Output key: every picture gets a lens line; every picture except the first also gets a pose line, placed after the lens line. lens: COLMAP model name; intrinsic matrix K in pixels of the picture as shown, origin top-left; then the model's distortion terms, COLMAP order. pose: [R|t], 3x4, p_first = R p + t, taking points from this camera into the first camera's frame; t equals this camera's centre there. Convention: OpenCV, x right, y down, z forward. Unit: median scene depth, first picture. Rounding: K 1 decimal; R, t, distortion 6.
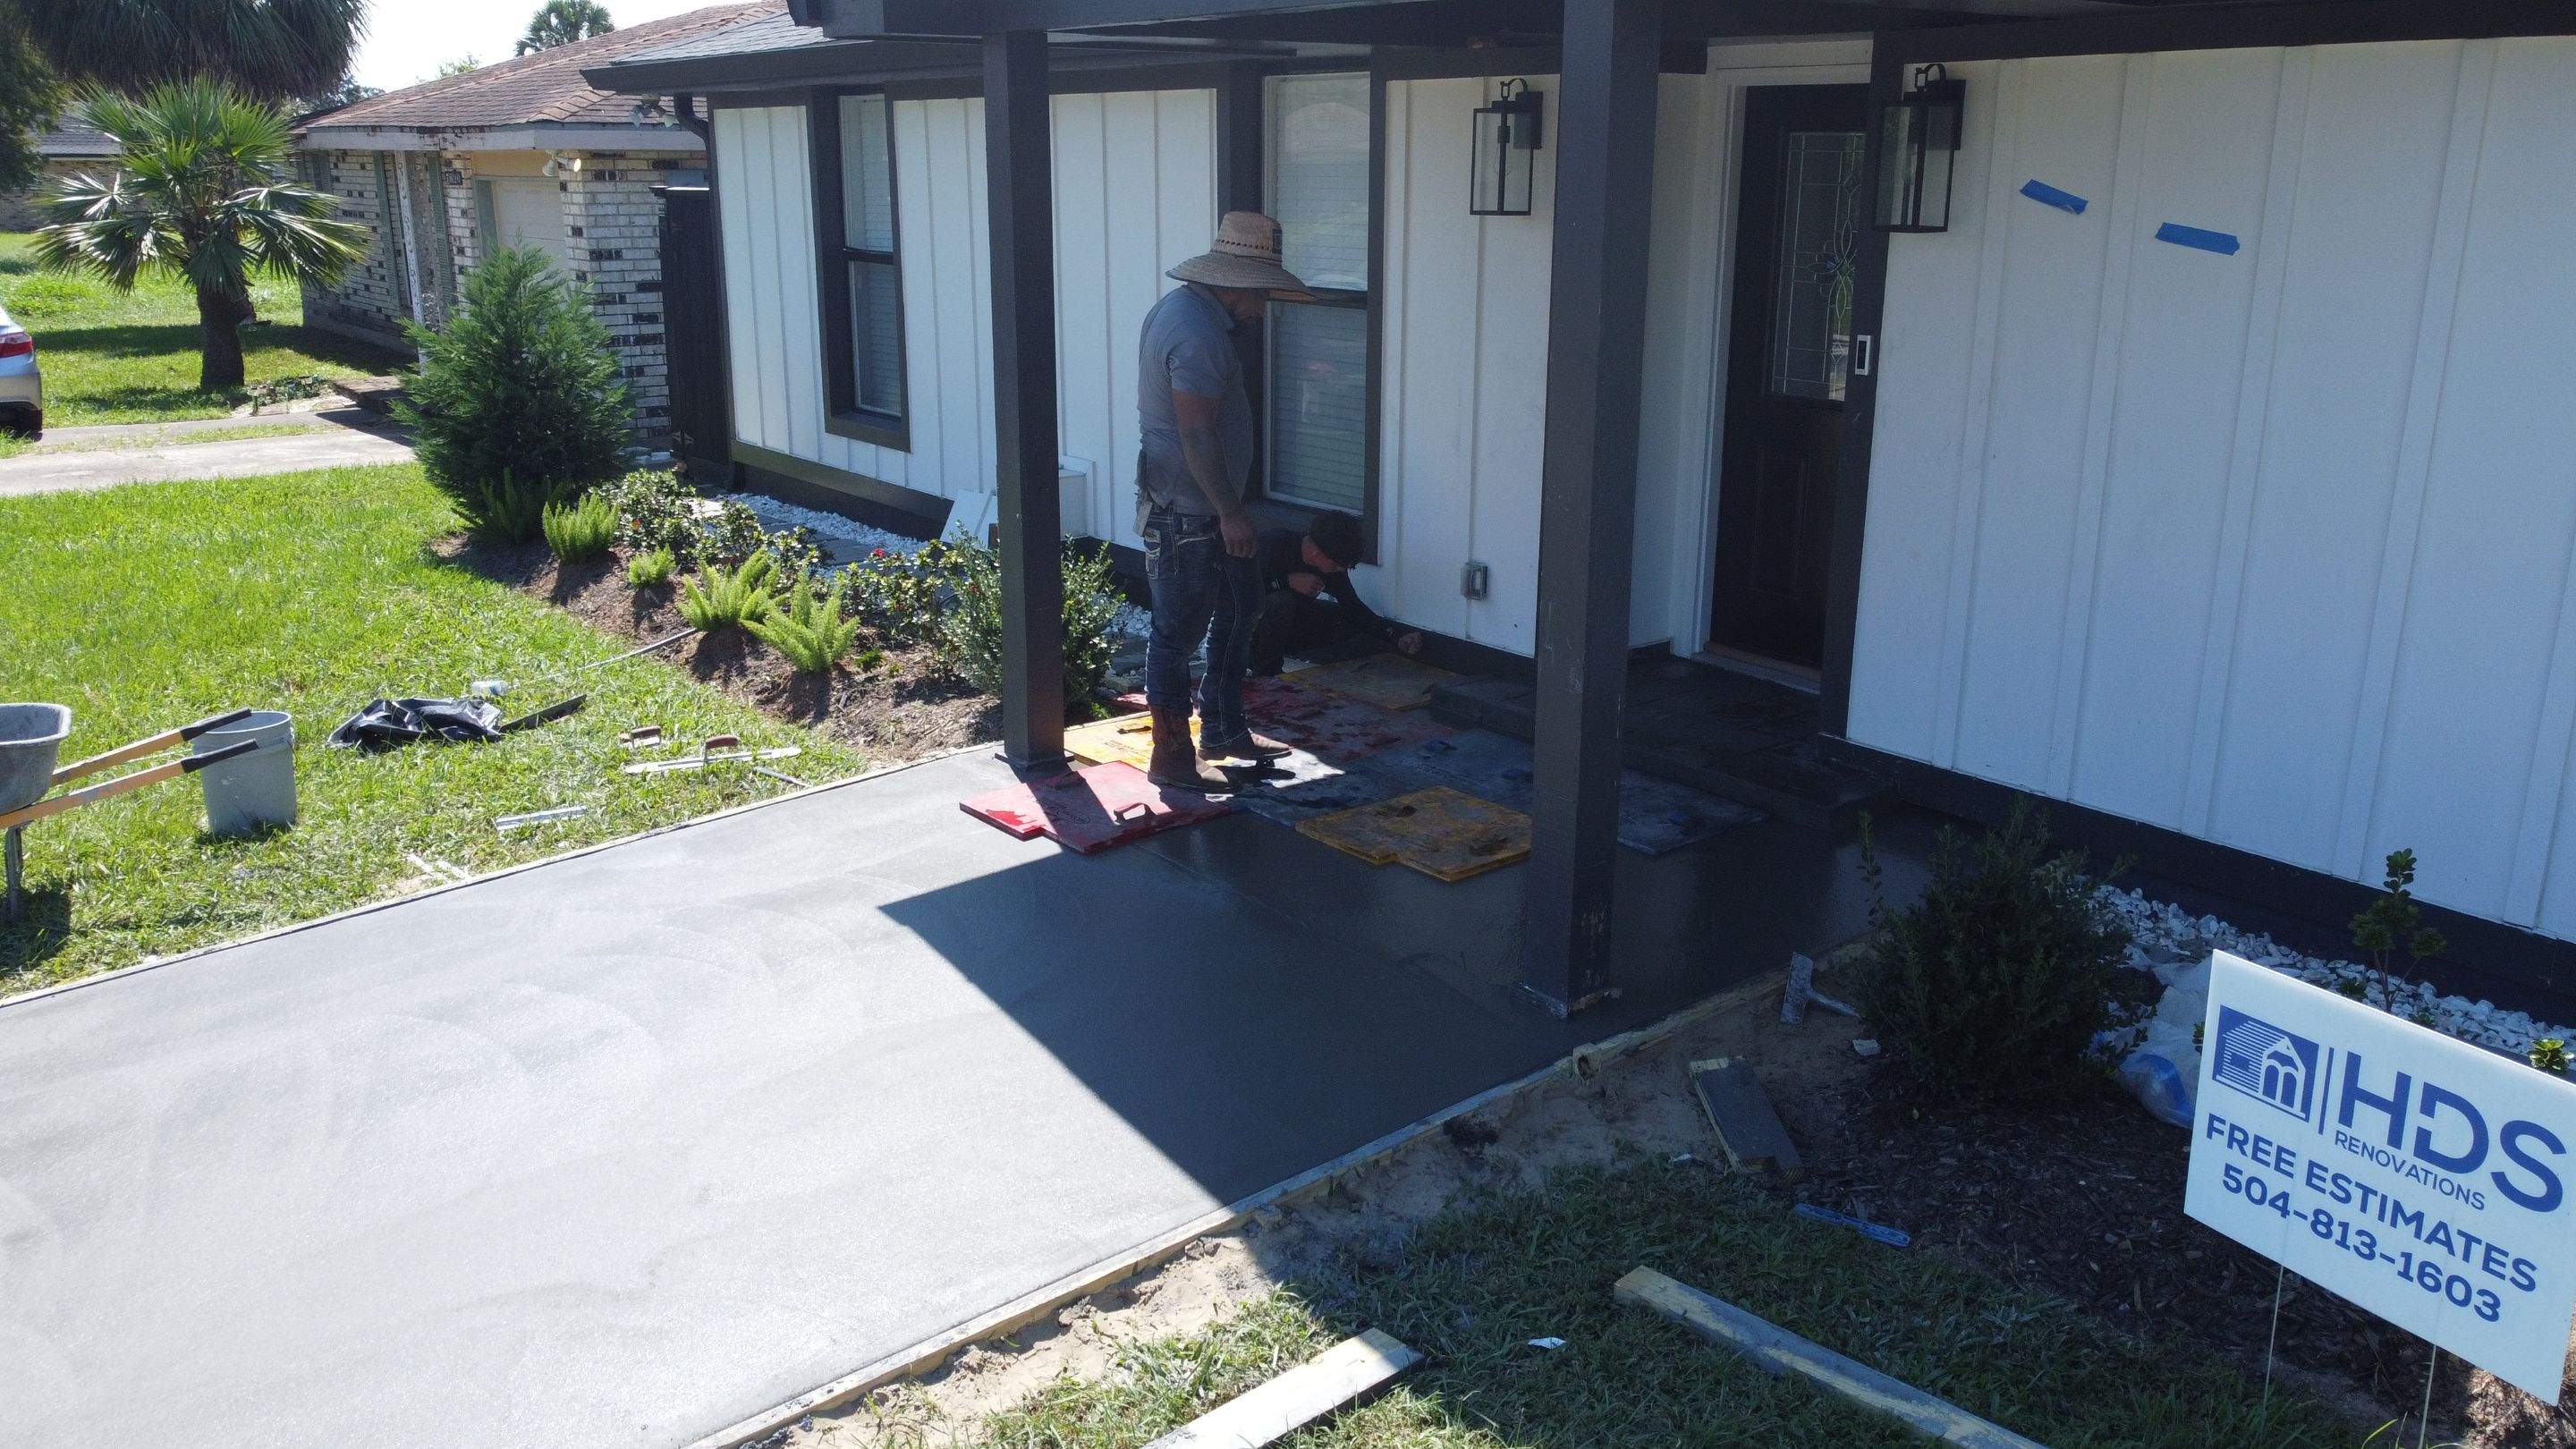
lens RADIAL K [[1950.2, 0, 1295.4], [0, 1950.2, 706.6], [0, 0, 1]] dist [-0.003838, -0.003567]
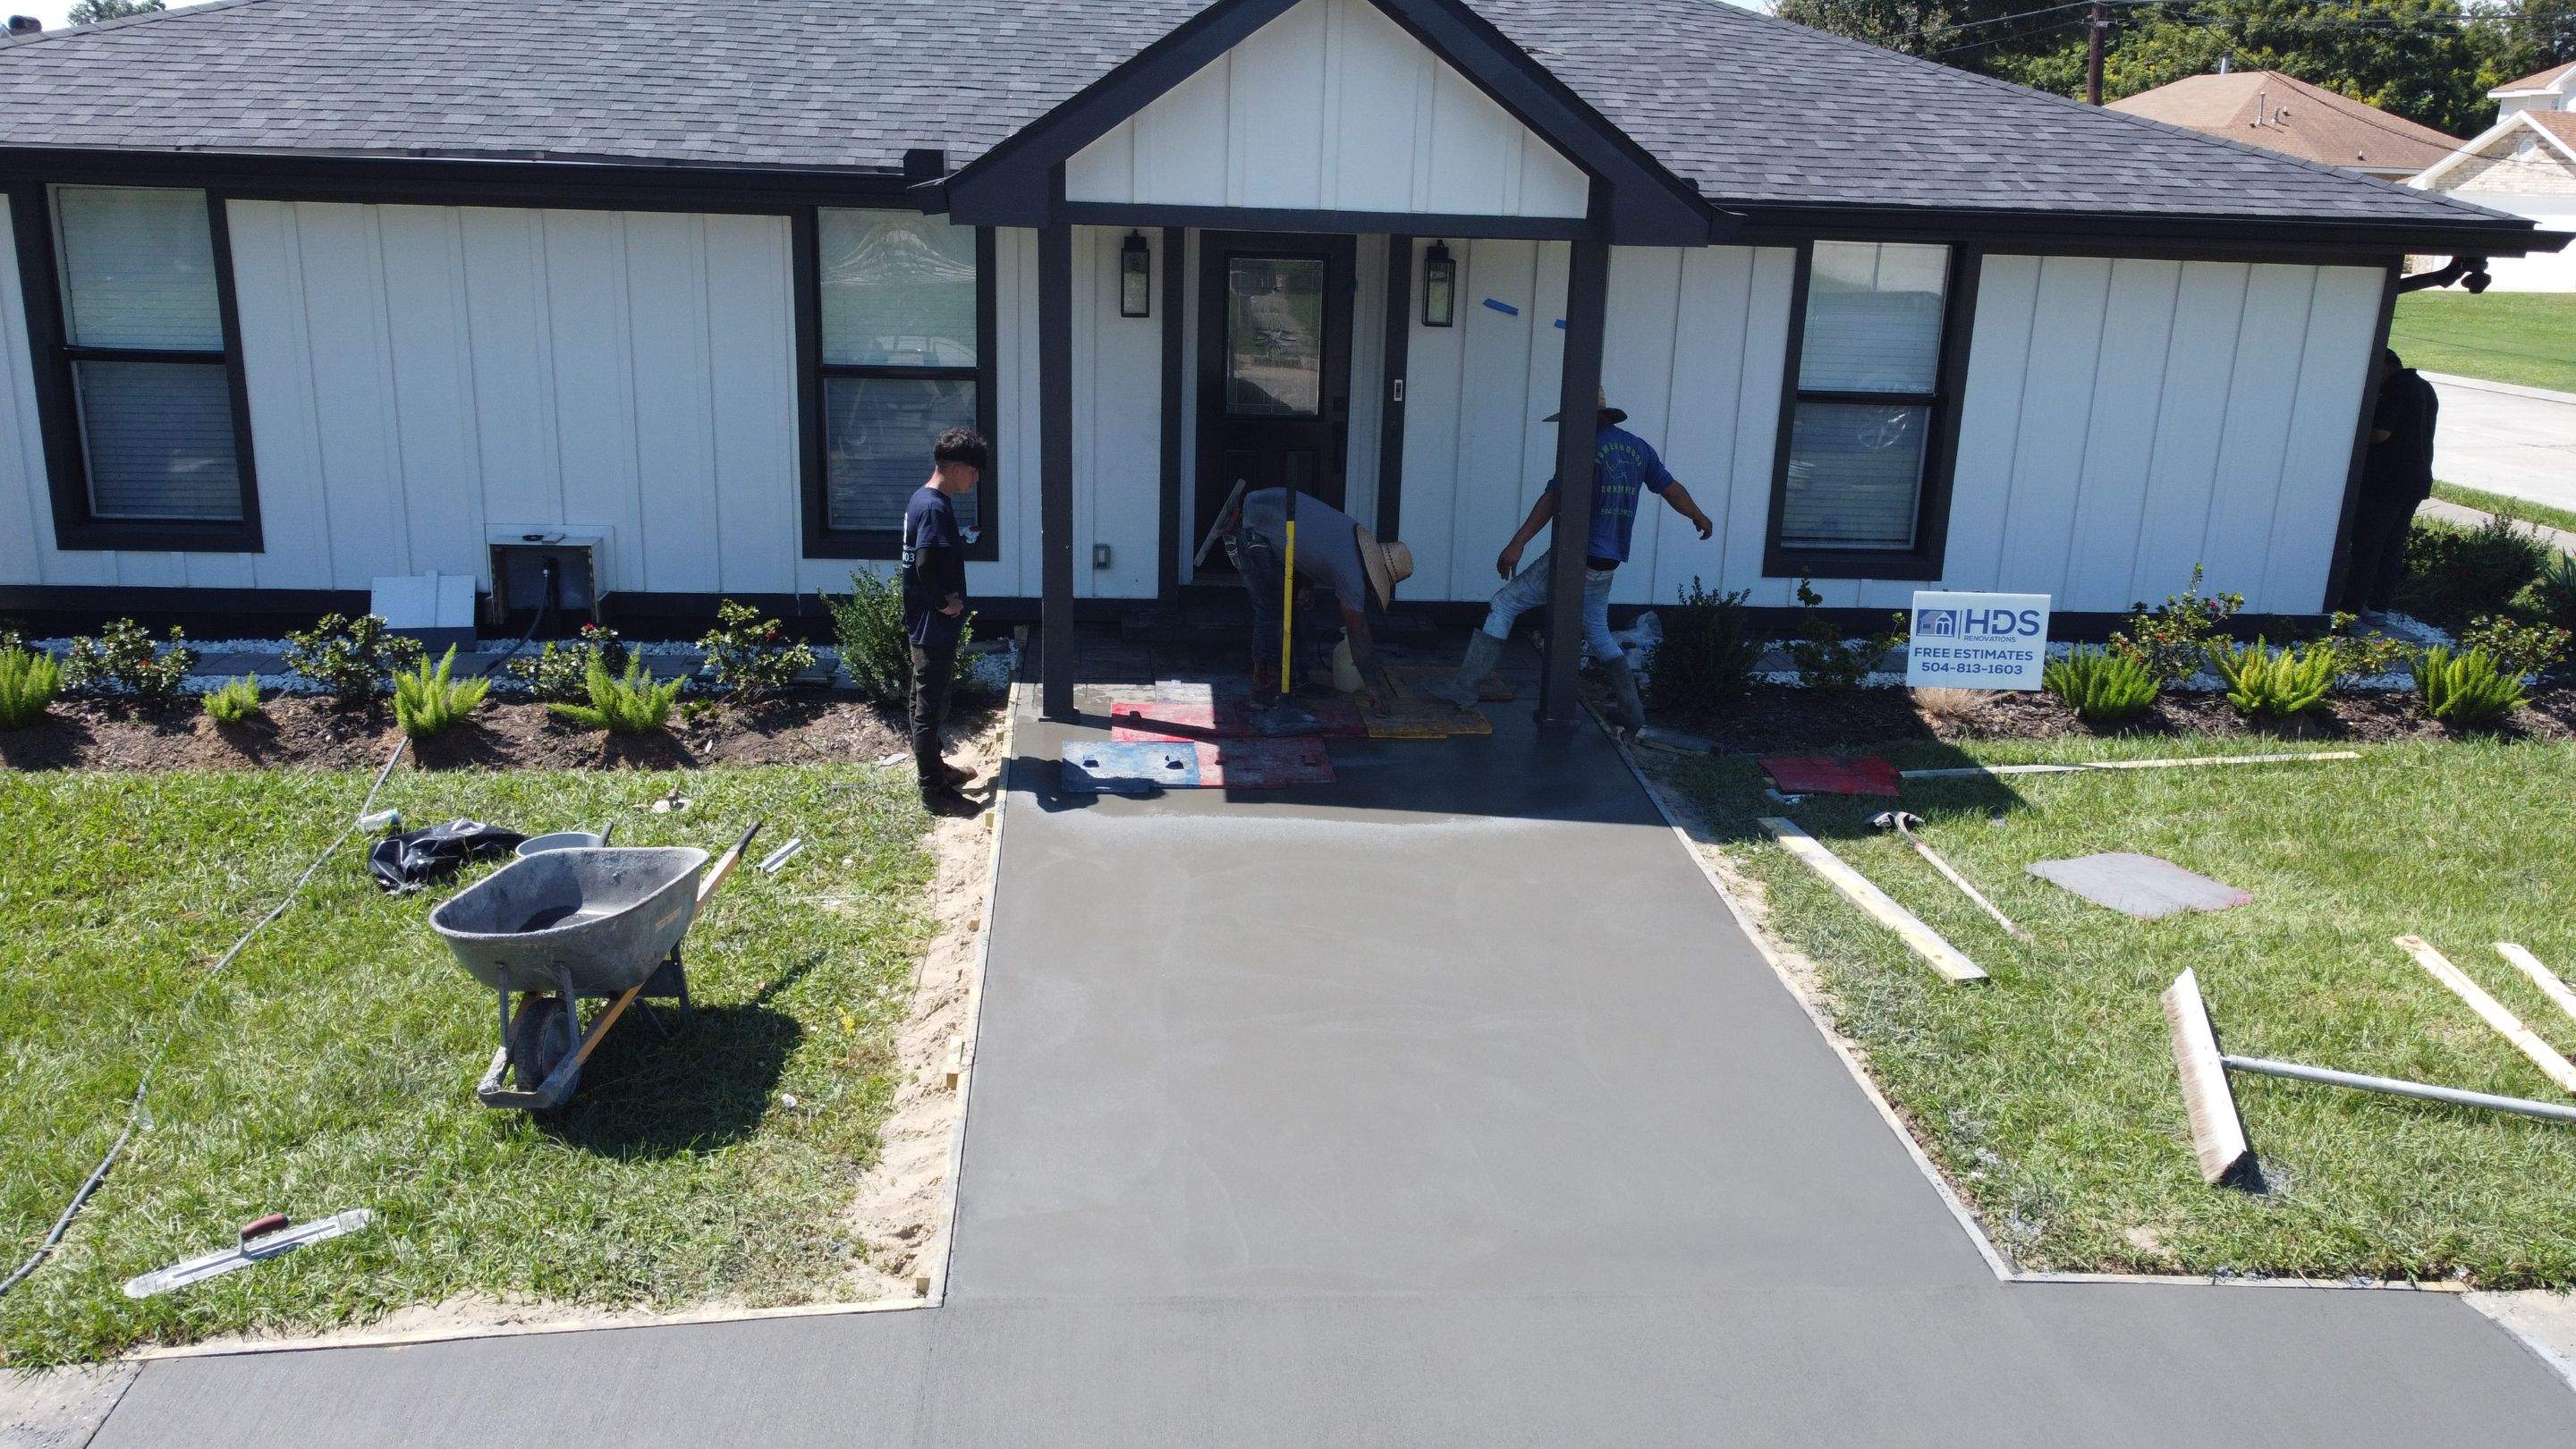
lens RADIAL K [[1950.2, 0, 1282.6], [0, 1950.2, 713.3], [0, 0, 1]] dist [-0.003838, -0.003567]
pose [[0.557794, -0.217846, 0.800880, -1.401302], [0.196300, 0.972190, 0.127725, -0.148338], [-0.806432, 0.085969, 0.585045, 0.032575]]
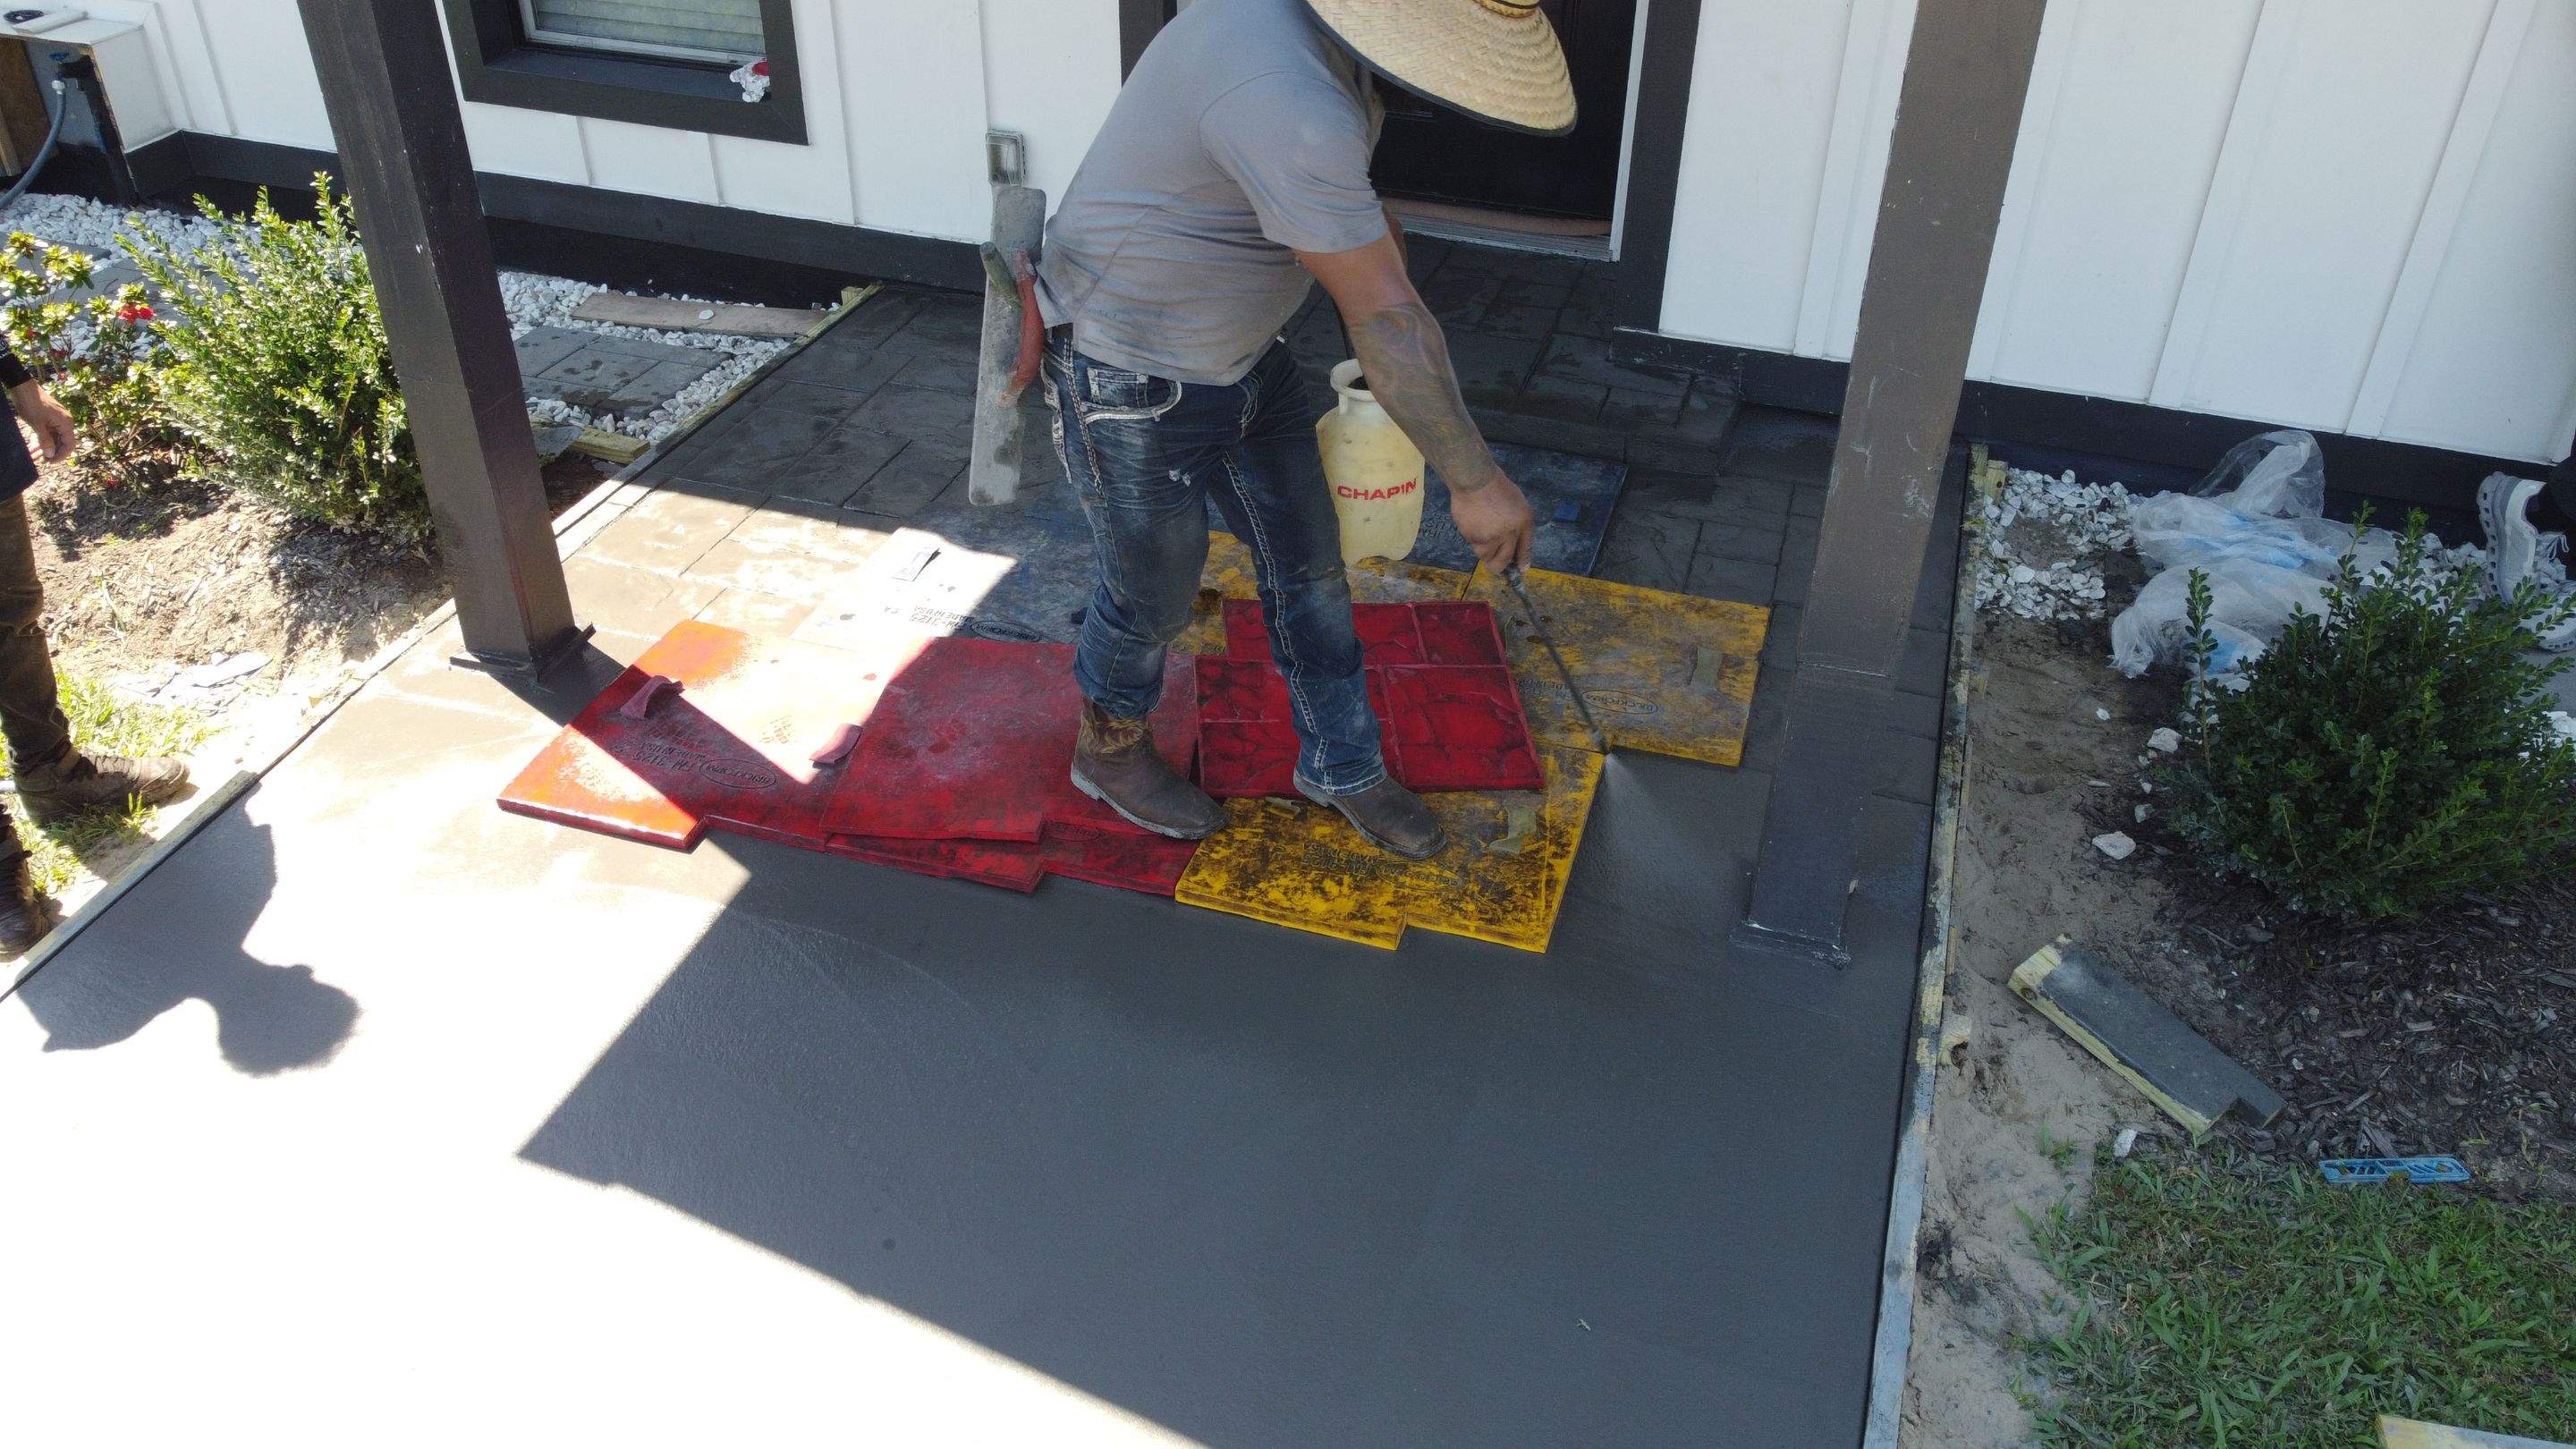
lens RADIAL K [[1950.2, 0, 1291.1], [0, 1950.2, 711.7], [0, 0, 1]] dist [-0.003838, -0.003567]
pose [[0.839595, -0.304718, 0.449696, -0.246185], [0.139953, 0.921240, 0.362945, -0.158008], [-0.524875, -0.241791, 0.816115, 0.472446]]
